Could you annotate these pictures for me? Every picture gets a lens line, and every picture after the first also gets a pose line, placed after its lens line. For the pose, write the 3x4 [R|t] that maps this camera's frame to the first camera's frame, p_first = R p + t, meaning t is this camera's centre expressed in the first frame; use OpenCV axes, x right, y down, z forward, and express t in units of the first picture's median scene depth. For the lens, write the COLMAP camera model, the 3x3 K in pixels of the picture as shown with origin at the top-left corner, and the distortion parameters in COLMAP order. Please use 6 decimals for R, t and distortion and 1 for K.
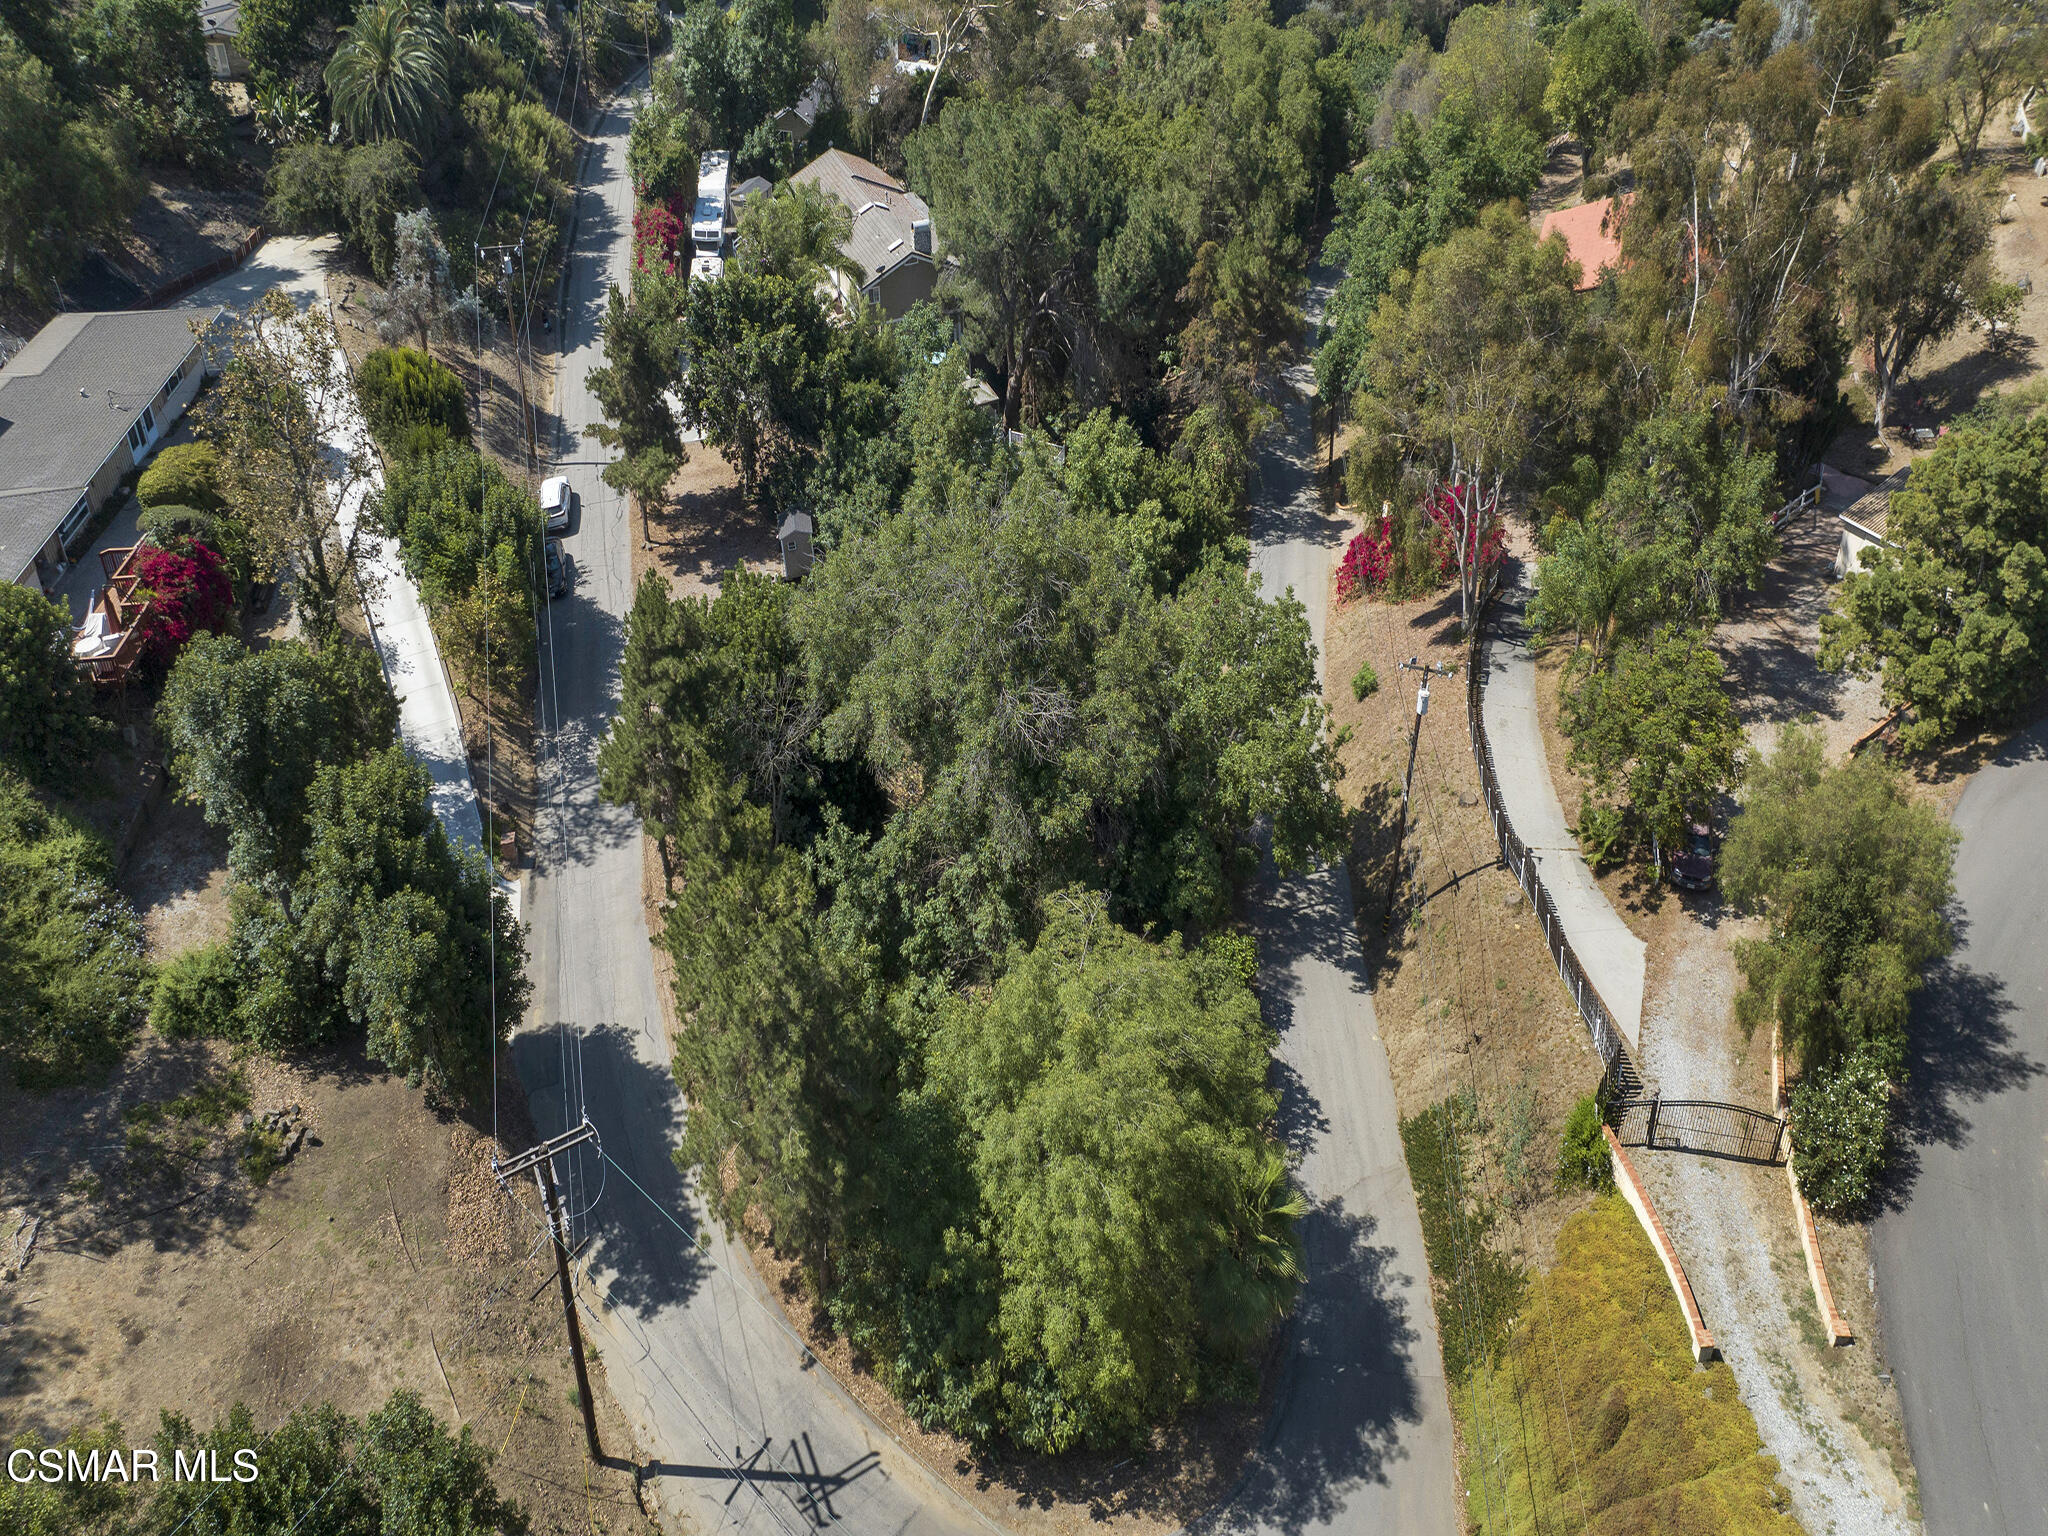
lens RADIAL K [[2063.5, 0, 926.1], [0, 2063.5, 763.9], [0, 0, 1]] dist [-0.028048, -0.000660]
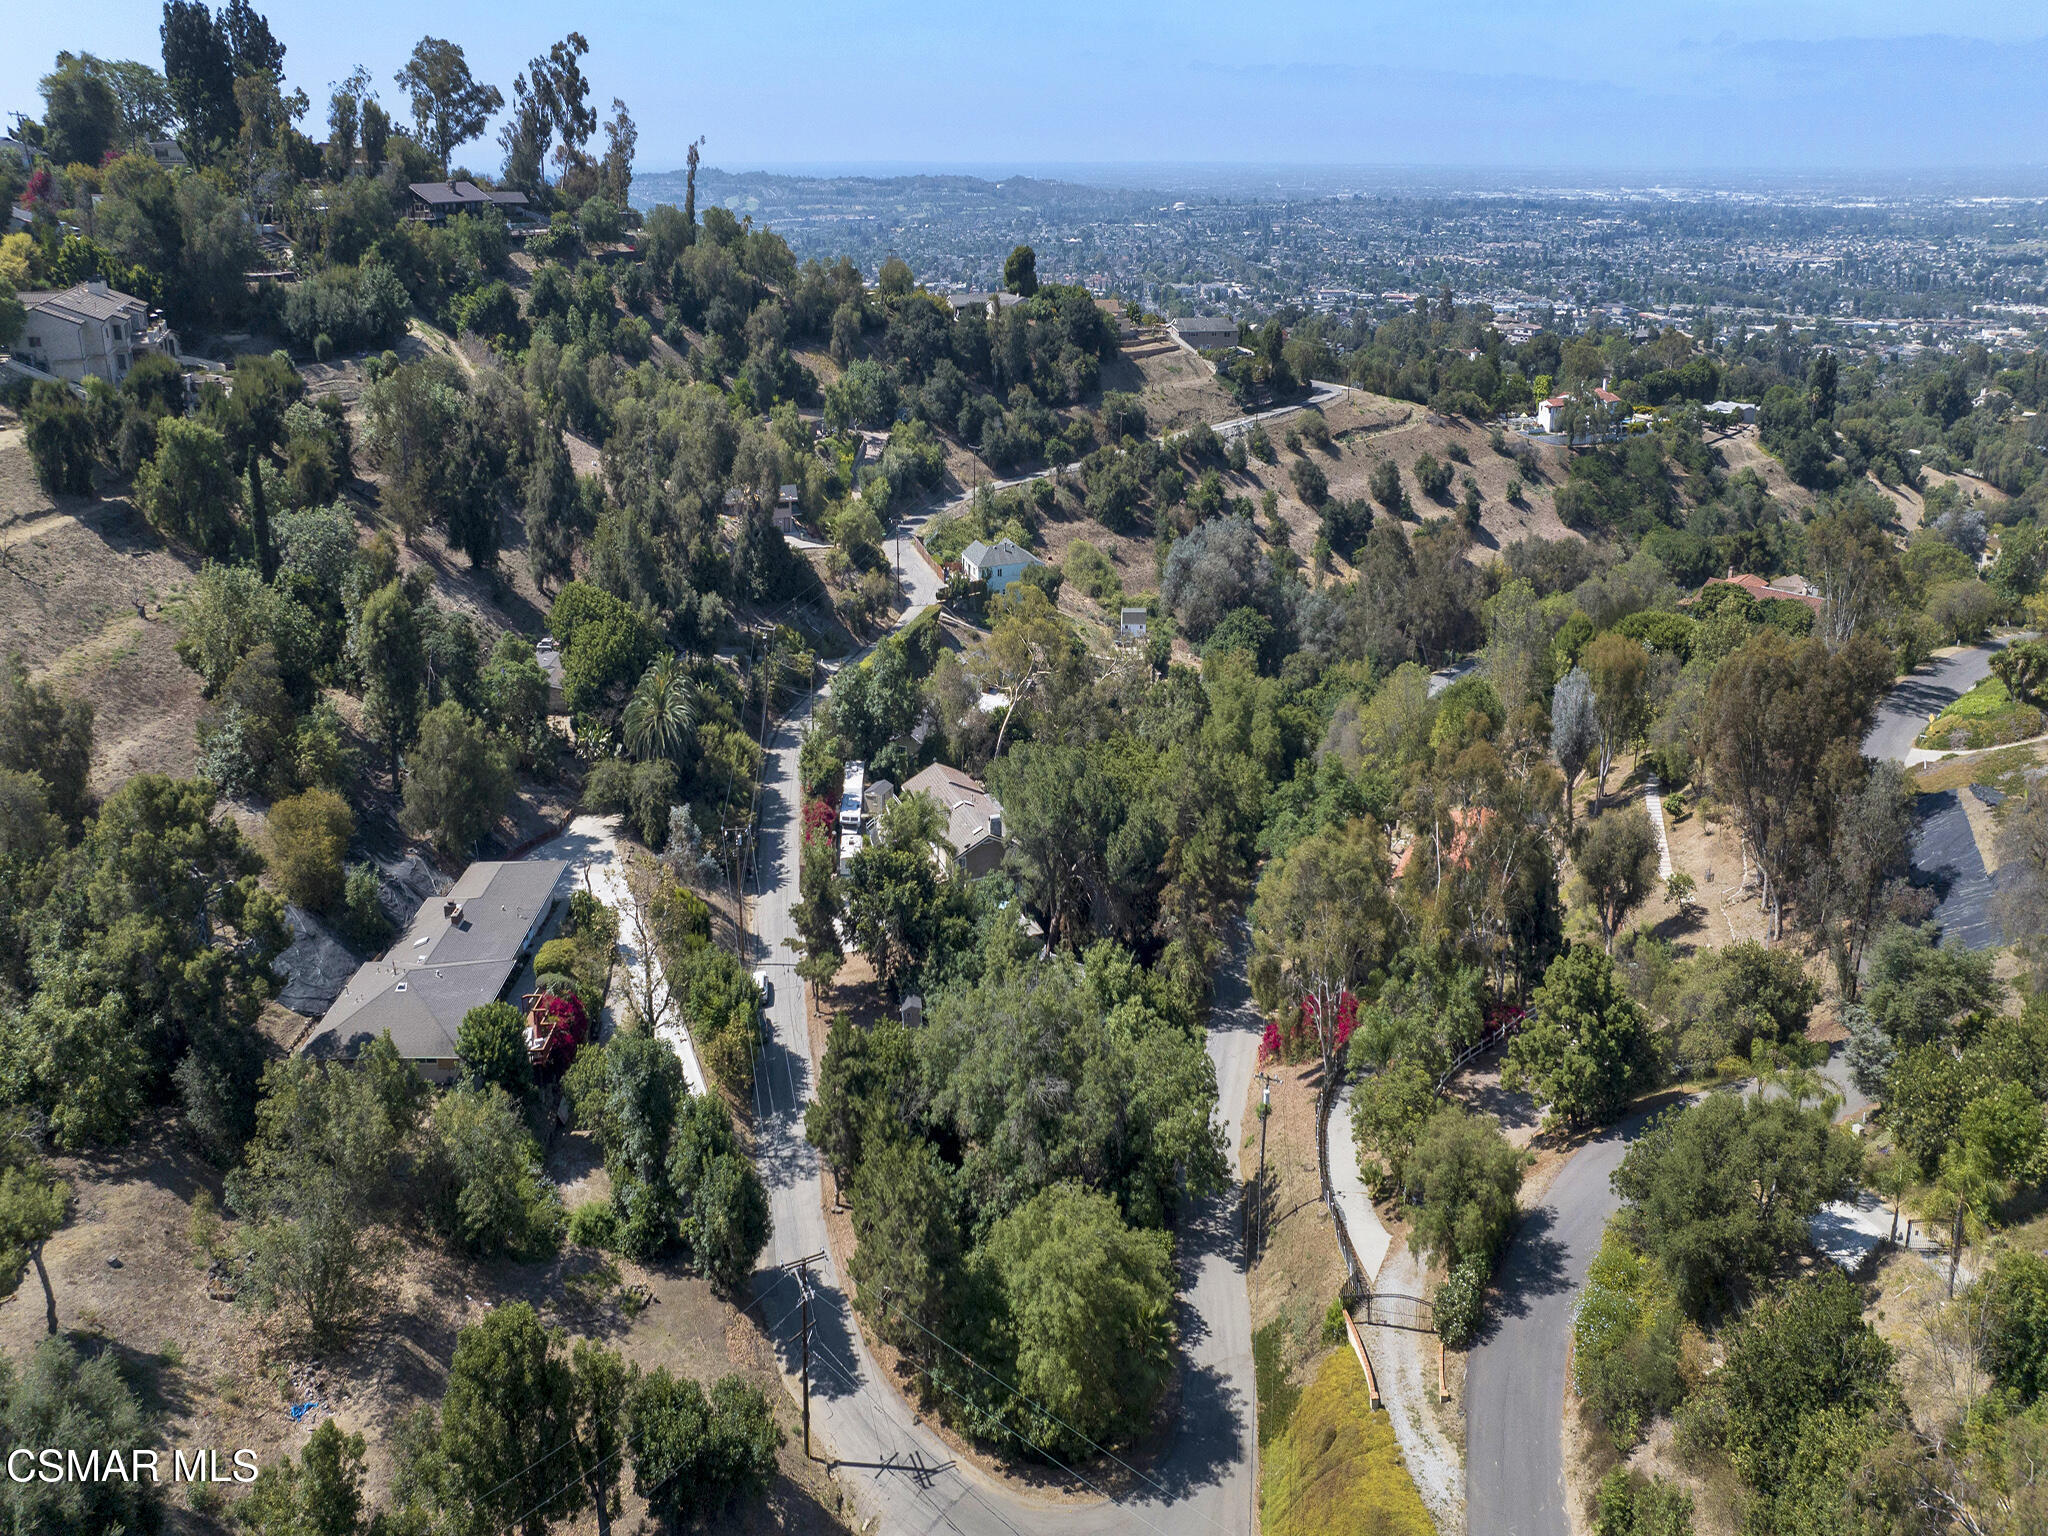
lens RADIAL K [[2063.5, 0, 926.1], [0, 2063.5, 763.9], [0, 0, 1]] dist [-0.028048, -0.000660]
pose [[0.998974, 0.024244, -0.038244, 0.005097], [-0.033458, 0.964315, -0.262635, 0.127391], [0.030511, 0.263645, 0.964137, -0.605674]]
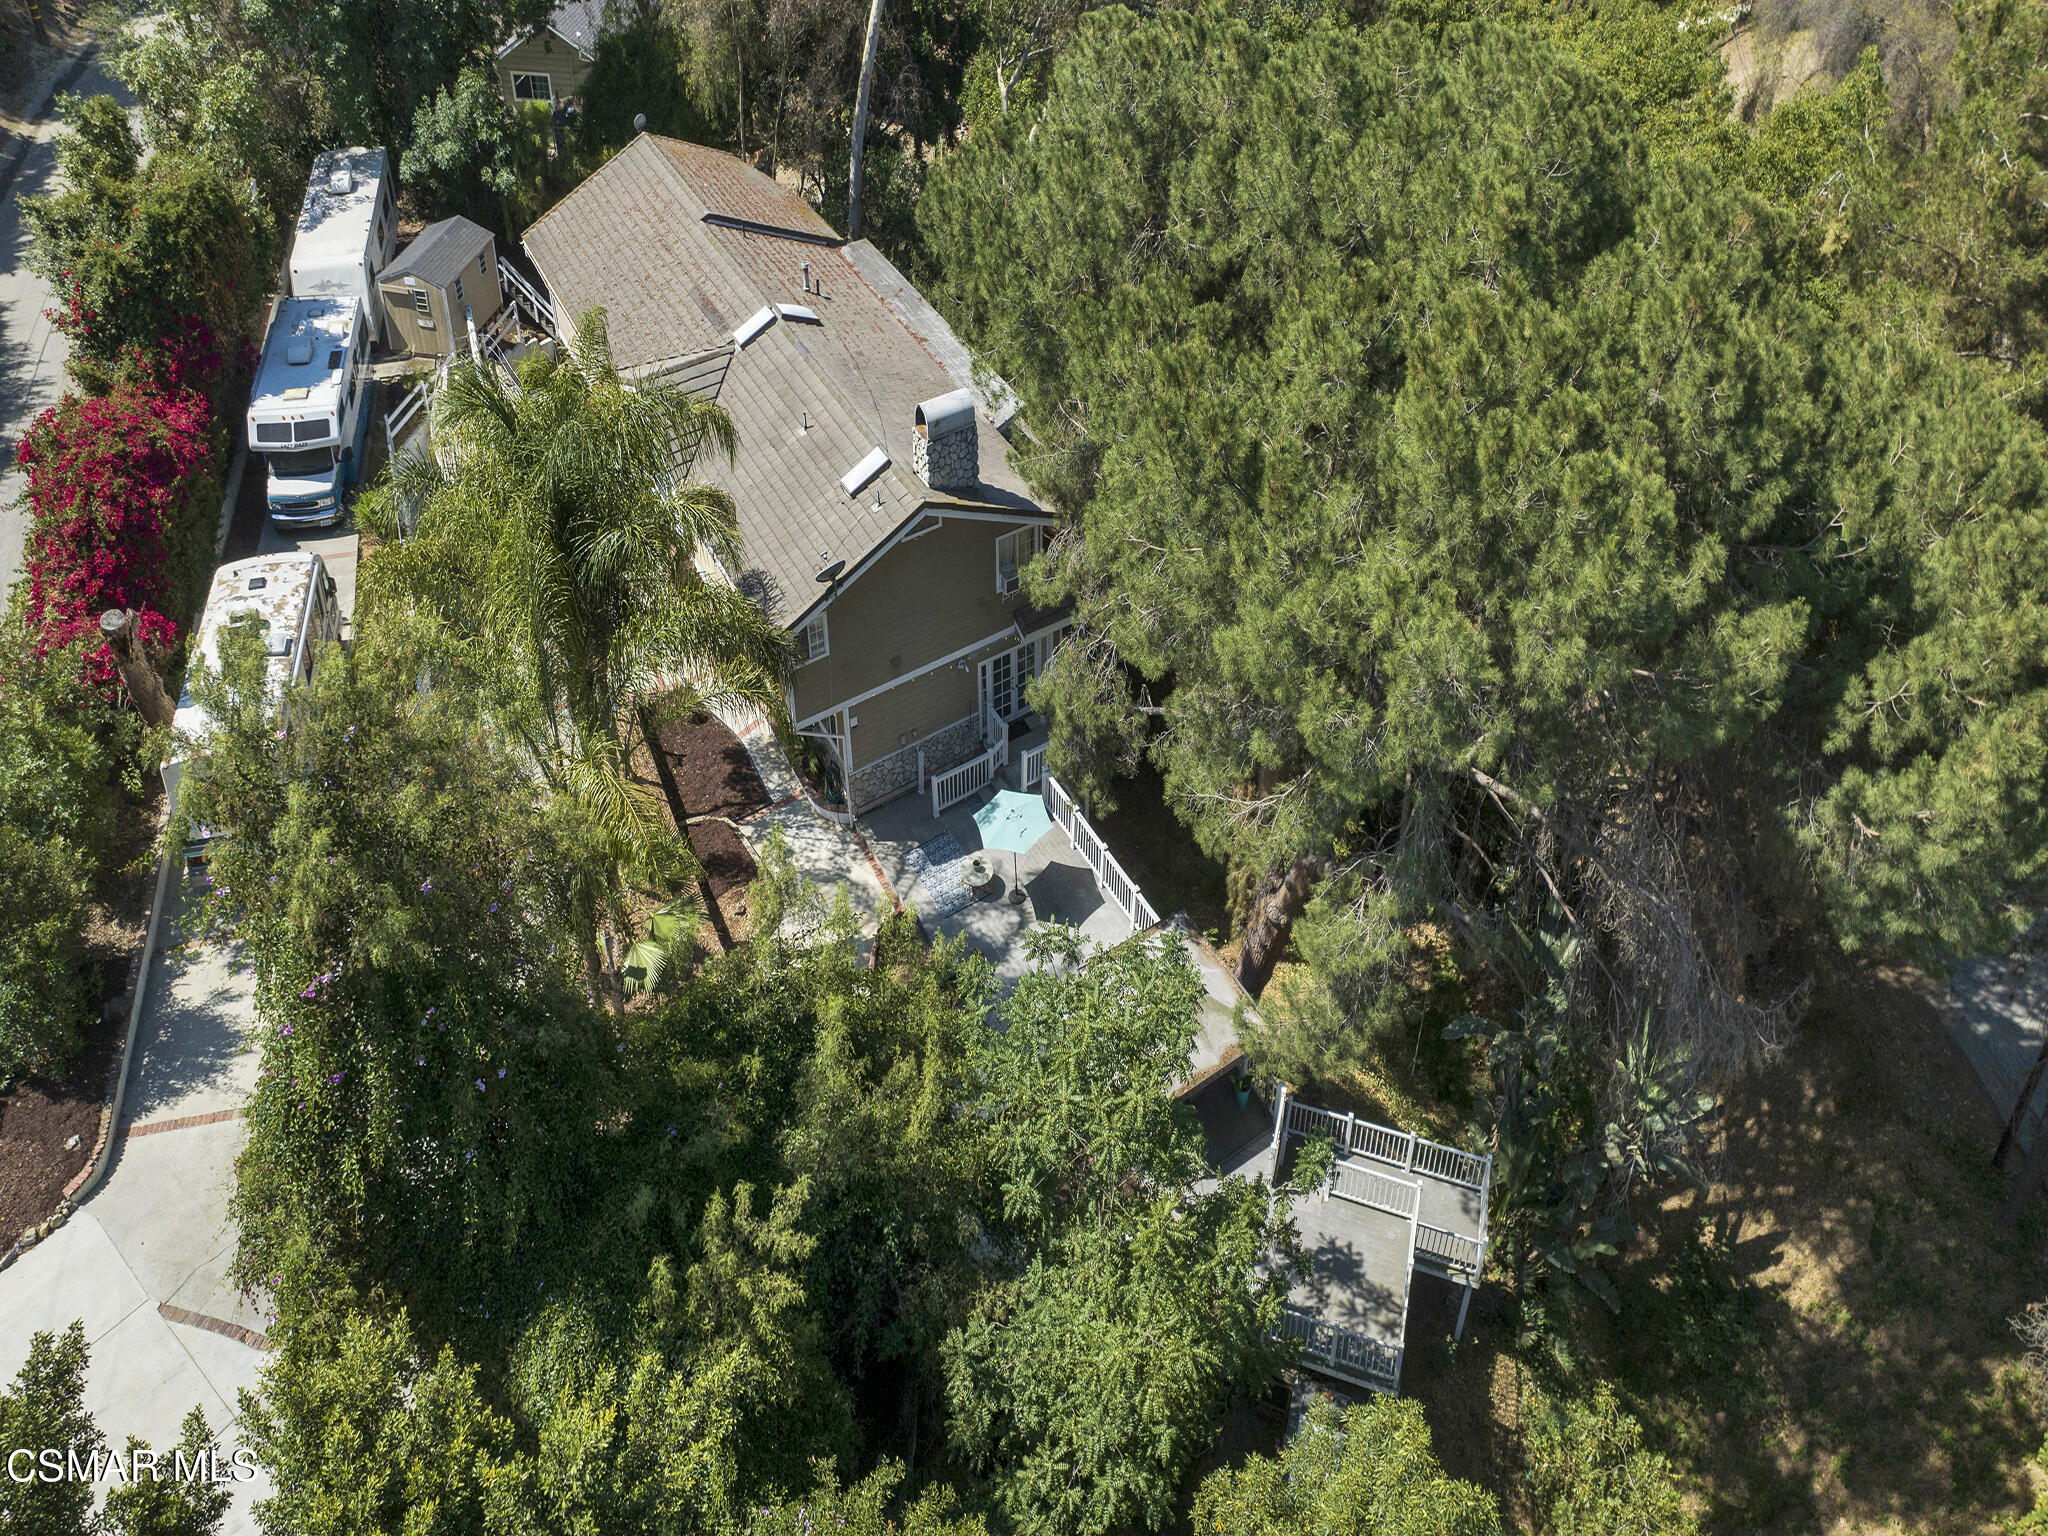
lens RADIAL K [[2063.5, 0, 926.1], [0, 2063.5, 763.9], [0, 0, 1]] dist [-0.028048, -0.000660]
pose [[0.995432, -0.067958, 0.067066, -0.039928], [0.063999, 0.996174, 0.059513, -0.297941], [-0.070853, -0.054949, 0.995972, 0.897210]]
